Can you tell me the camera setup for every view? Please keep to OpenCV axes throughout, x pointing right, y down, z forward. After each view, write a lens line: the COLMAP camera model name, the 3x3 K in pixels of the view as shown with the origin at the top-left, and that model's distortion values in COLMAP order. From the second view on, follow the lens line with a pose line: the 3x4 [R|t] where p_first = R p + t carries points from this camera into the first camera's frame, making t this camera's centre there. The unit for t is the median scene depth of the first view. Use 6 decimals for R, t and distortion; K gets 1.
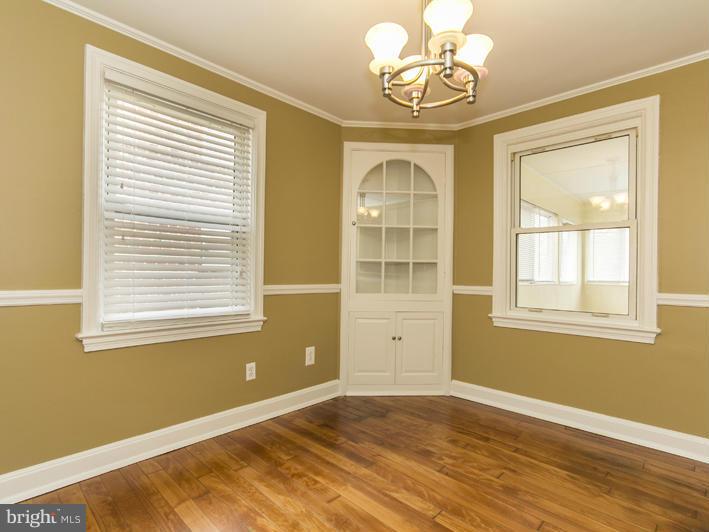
lens RADIAL K [[363.4, 0, 355.6], [0, 363.4, 275.1], [0, 0, 1]] dist [-0.001208, -0.000164]
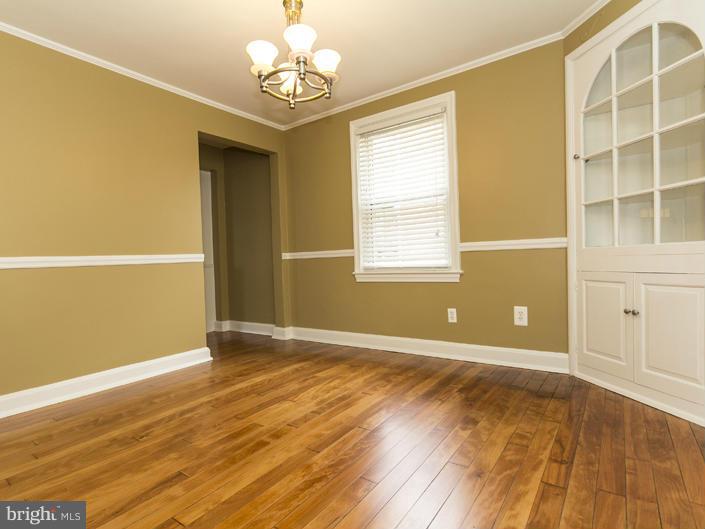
lens RADIAL K [[367.9, 0, 358.8], [0, 367.9, 266.2], [0, 0, 1]] dist [0.003455, 0.001283]
pose [[0.160576, 0.000521, -0.987023, 0.881228], [0.035166, 0.999362, 0.006249, 0.087676], [0.986397, -0.035713, 0.160455, 0.522026]]
